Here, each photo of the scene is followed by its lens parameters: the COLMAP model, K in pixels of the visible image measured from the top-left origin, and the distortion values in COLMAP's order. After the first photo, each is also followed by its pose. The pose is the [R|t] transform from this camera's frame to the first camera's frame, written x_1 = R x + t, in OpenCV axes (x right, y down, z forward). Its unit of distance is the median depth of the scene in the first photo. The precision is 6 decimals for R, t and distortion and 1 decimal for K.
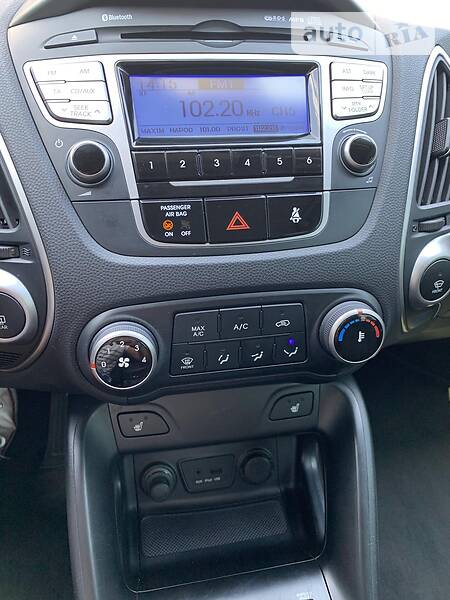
lens RADIAL K [[461.9, 0, 225.0], [0, 461.9, 300.0], [0, 0, 1]] dist [0.012701, -0.005044]
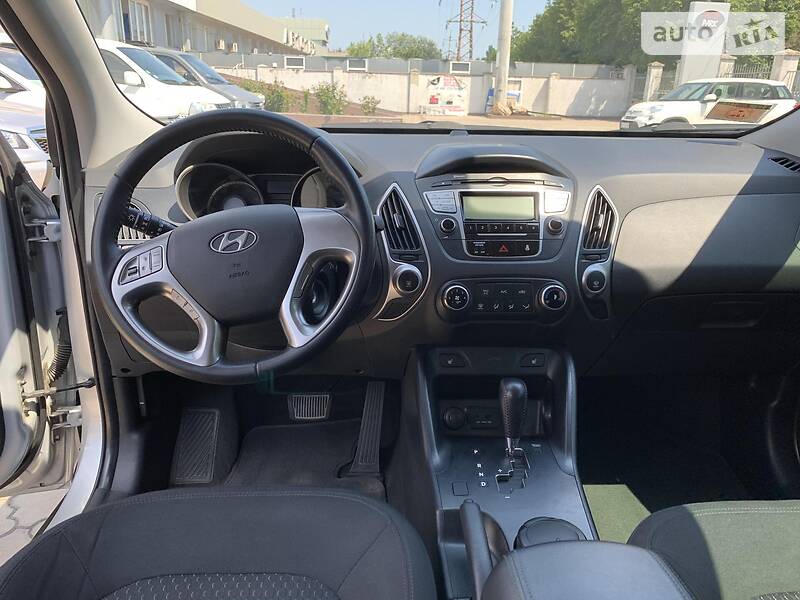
lens RADIAL K [[616.8, 0, 403.4], [0, 616.8, 298.0], [0, 0, 1]] dist [0.010486, -0.002917]
pose [[0.987401, 0.027606, -0.155814, 0.018936], [-0.071133, 0.957002, -0.281223, 1.014149], [0.141351, 0.288764, 0.946908, -2.070641]]
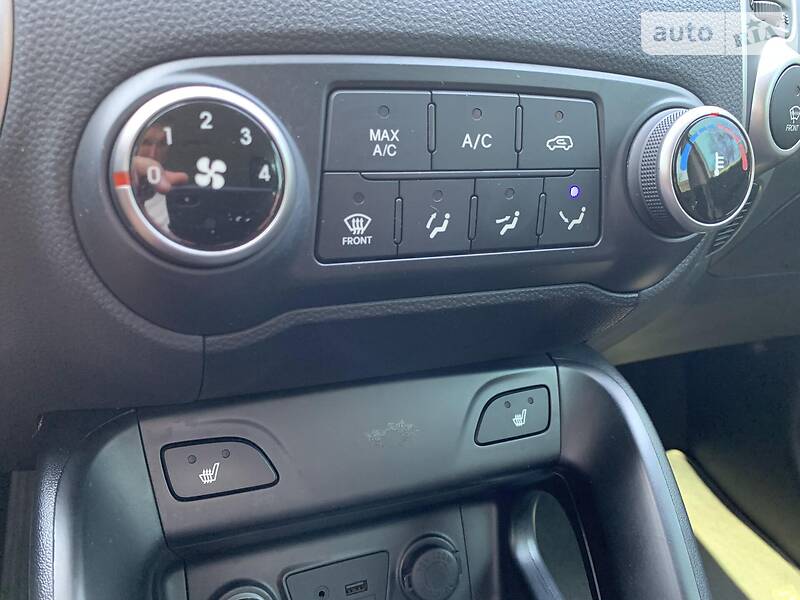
lens RADIAL K [[615.9, 0, 397.9], [0, 615.9, 298.5], [0, 0, 1]] dist [0.012701, -0.005044]
pose [[0.980647, -0.039371, 0.191782, -0.154901], [0.072356, 0.983100, -0.168161, 0.293611], [-0.181921, 0.178783, 0.966924, 0.471067]]
